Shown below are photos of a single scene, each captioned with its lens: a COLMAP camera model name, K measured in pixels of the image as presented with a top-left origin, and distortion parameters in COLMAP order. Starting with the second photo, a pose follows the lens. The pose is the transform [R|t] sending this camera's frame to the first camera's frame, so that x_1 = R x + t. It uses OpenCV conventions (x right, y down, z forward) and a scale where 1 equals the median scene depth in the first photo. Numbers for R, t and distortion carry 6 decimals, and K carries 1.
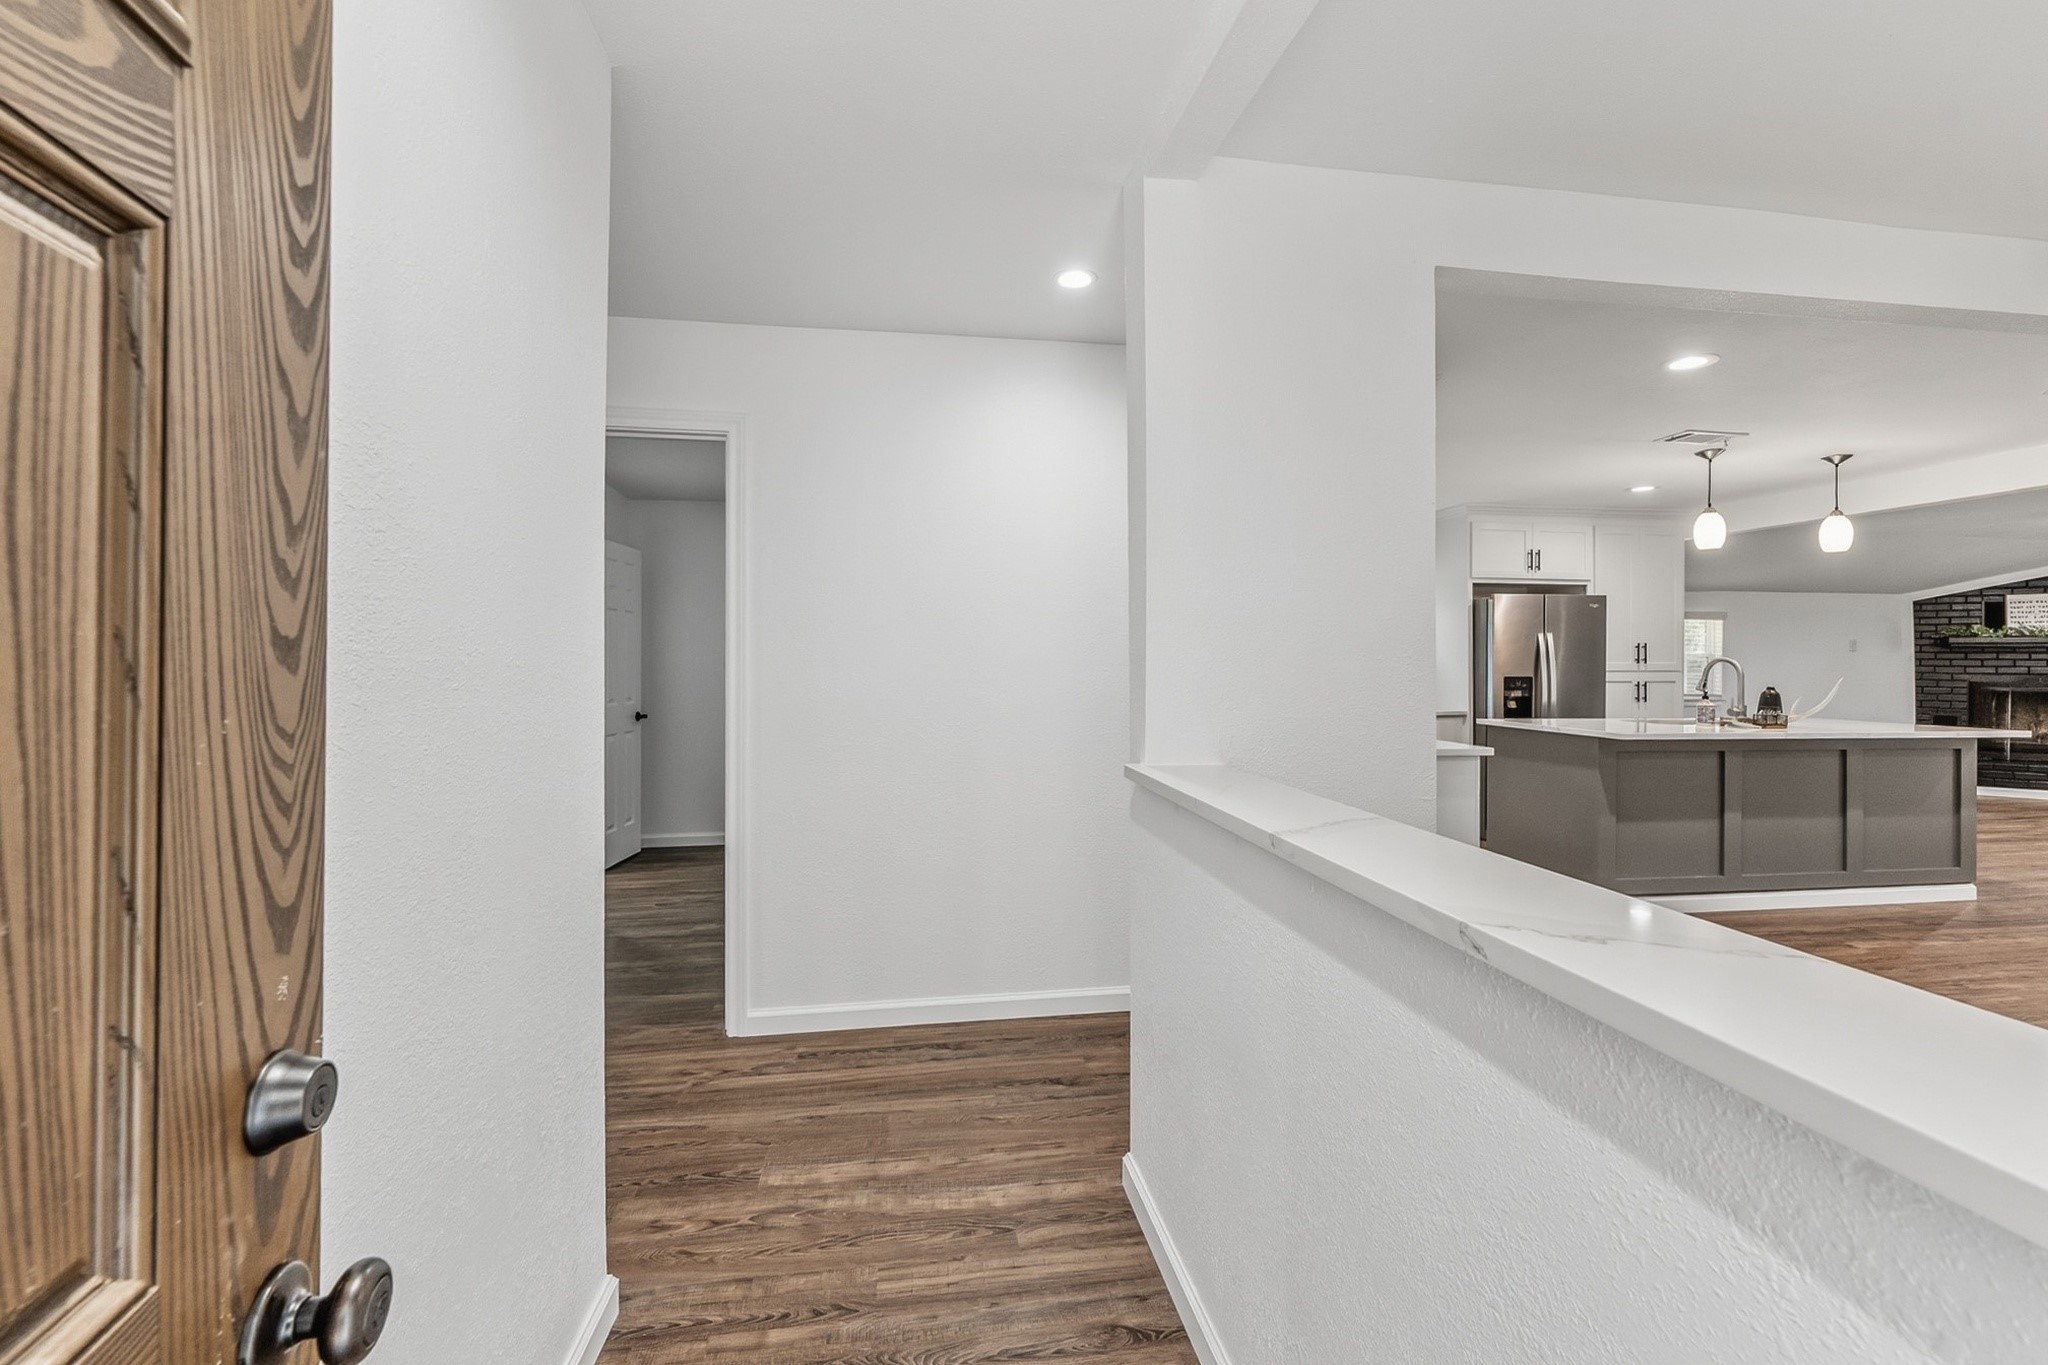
lens RADIAL K [[841.3, 0, 1010.1], [0, 841.3, 653.5], [0, 0, 1]] dist [0.000601, -0.000155]
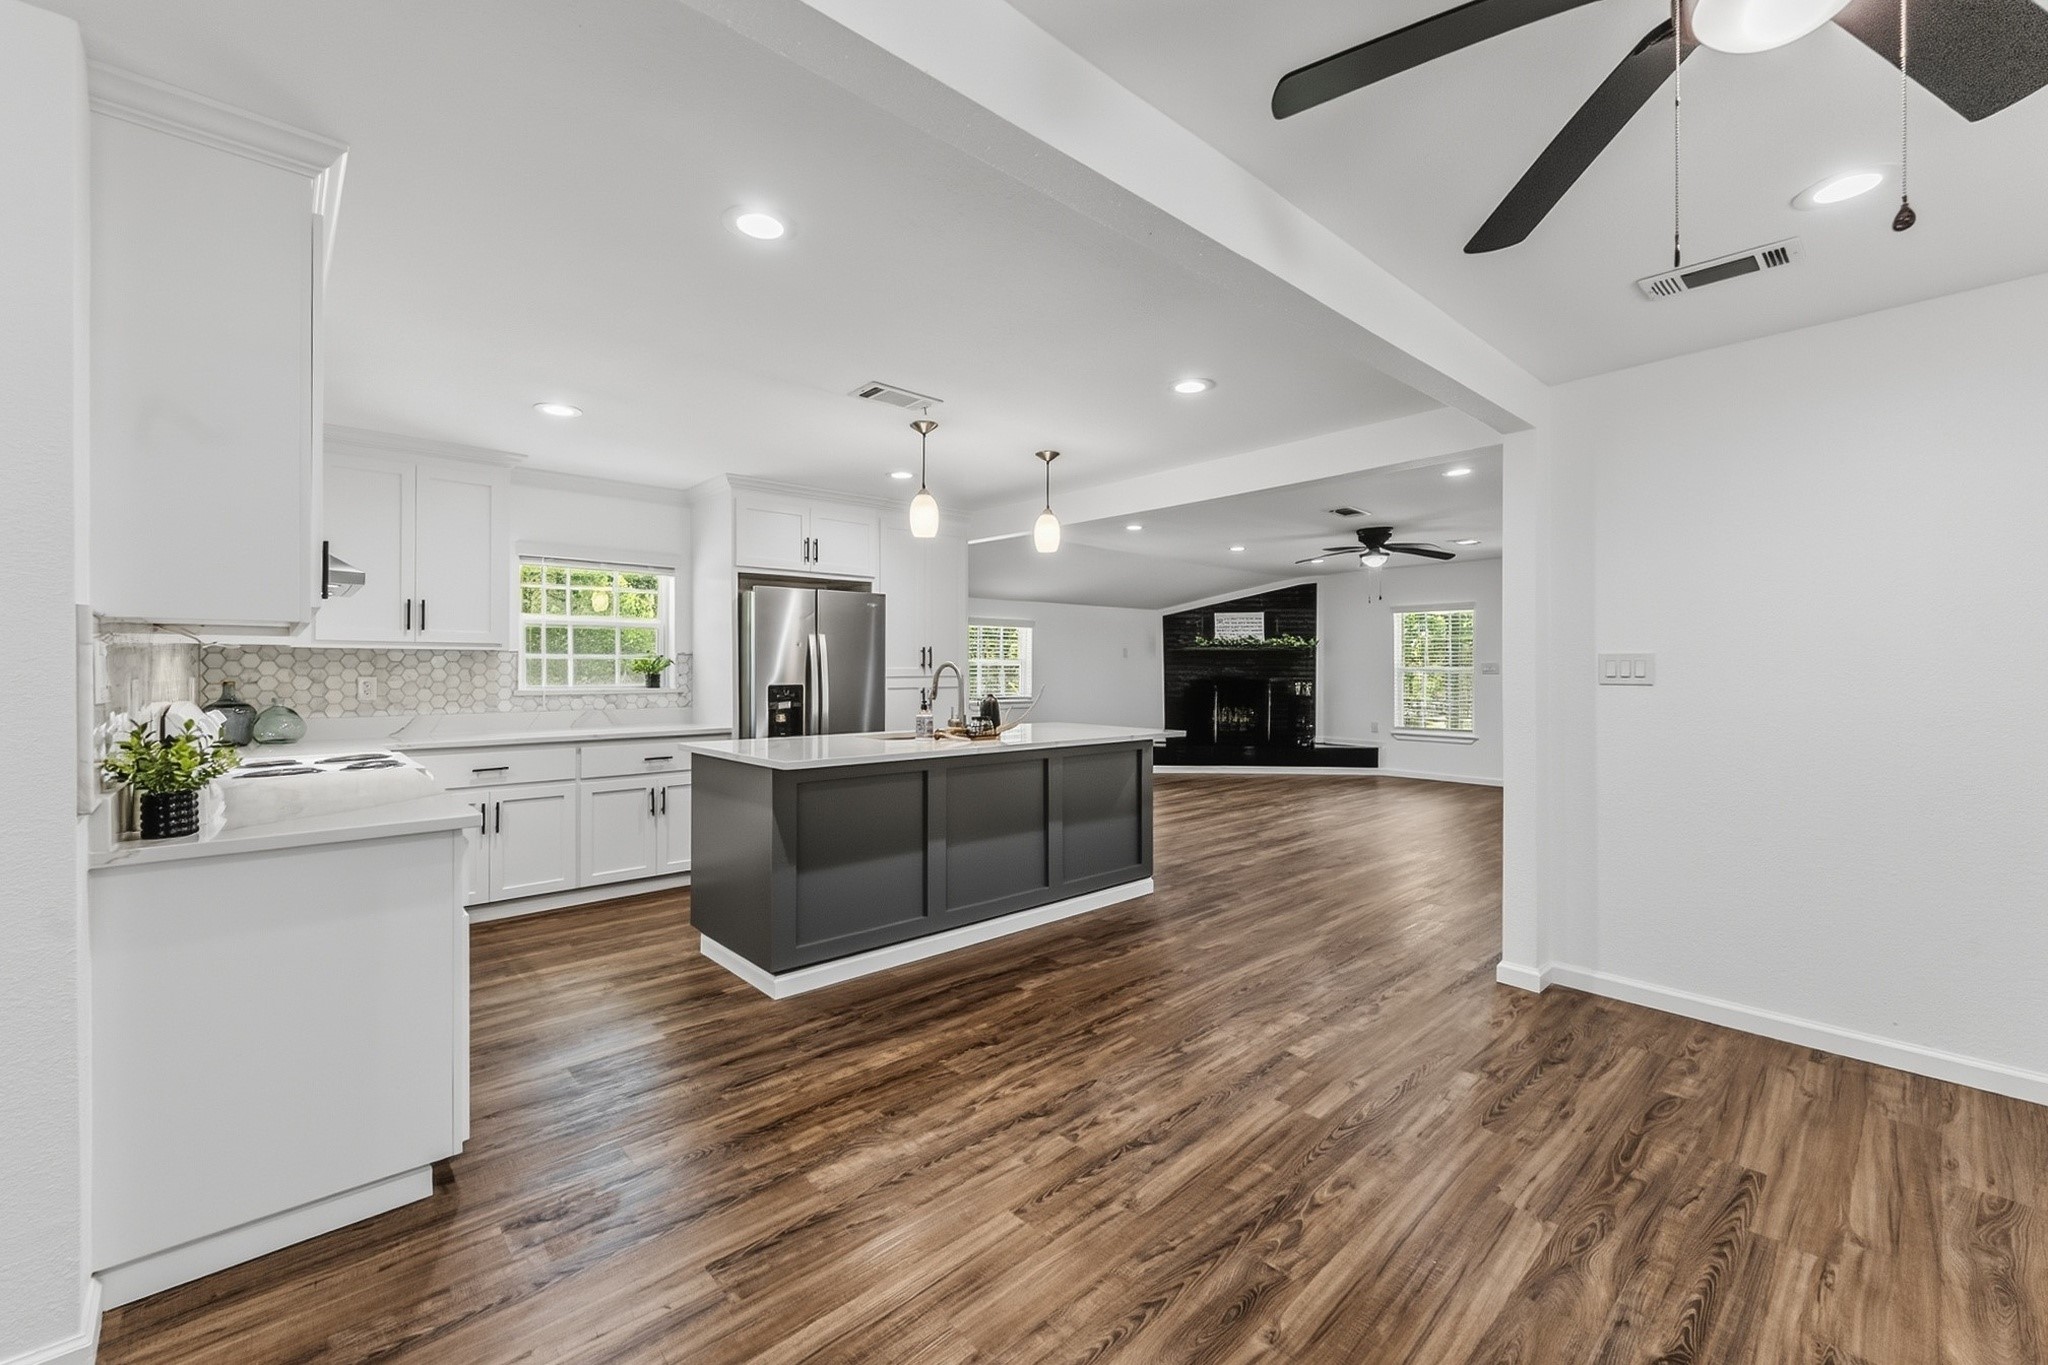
lens RADIAL K [[841.3, 0, 993.0], [0, 841.3, 666.2], [0, 0, 1]] dist [0.000601, -0.000155]
pose [[0.840253, -0.003029, 0.542186, 0.320848], [-0.001164, 0.999972, 0.007390, 0.001829], [-0.542193, -0.006841, 0.840226, 0.177777]]
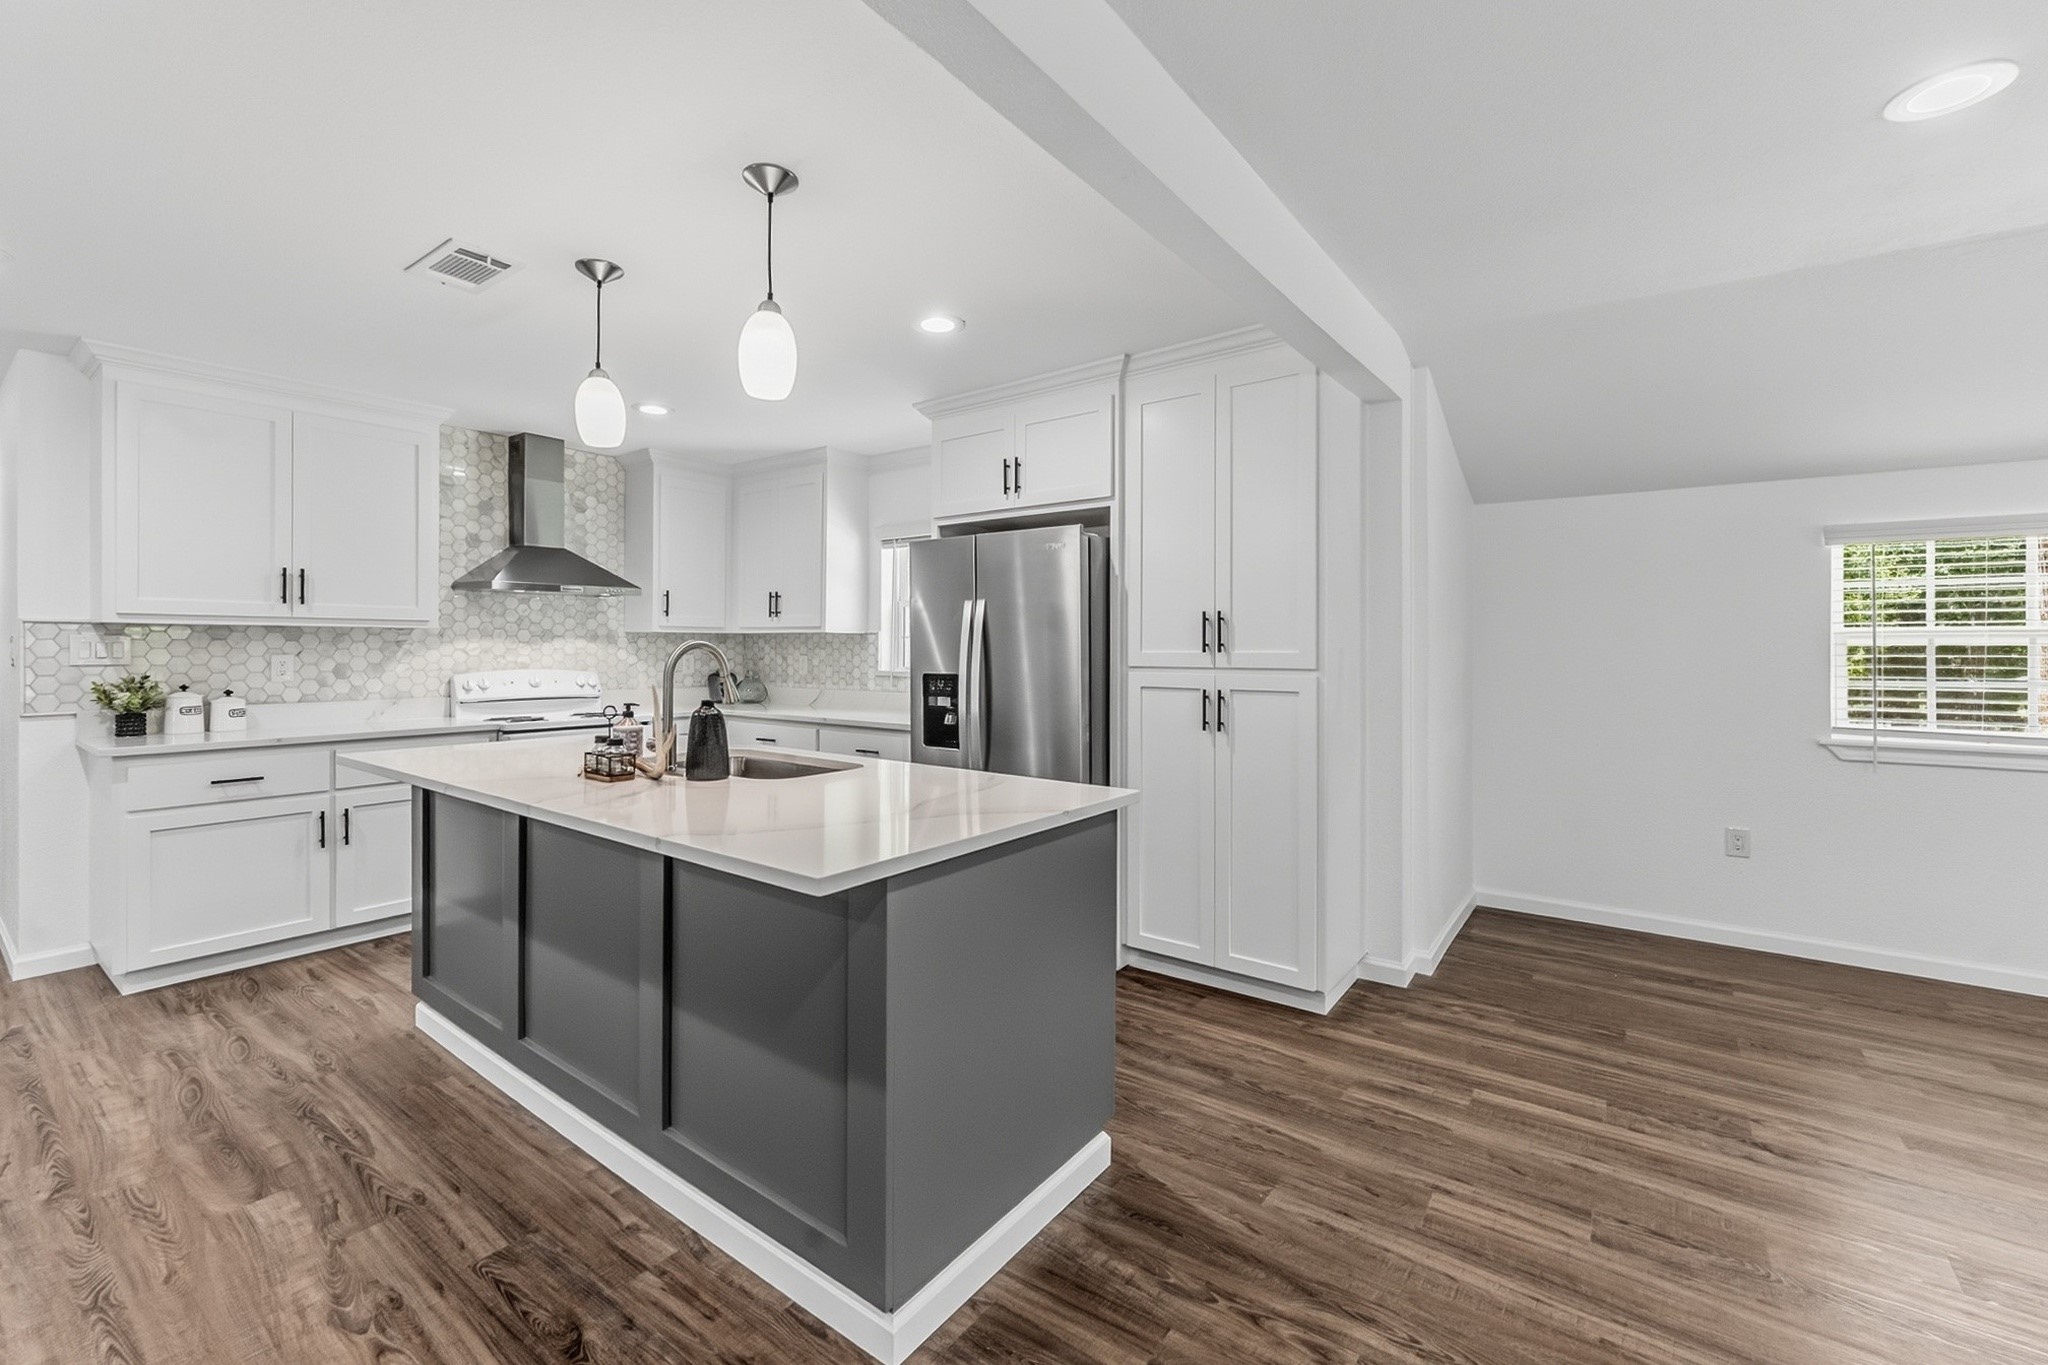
lens RADIAL K [[841.3, 0, 1036.3], [0, 841.3, 644.2], [0, 0, 1]] dist [0.000601, -0.000155]
pose [[0.711616, -0.004773, -0.702553, 2.331743], [0.006304, 0.999980, -0.000409, 0.014183], [0.702541, -0.004138, 0.711632, 1.330935]]
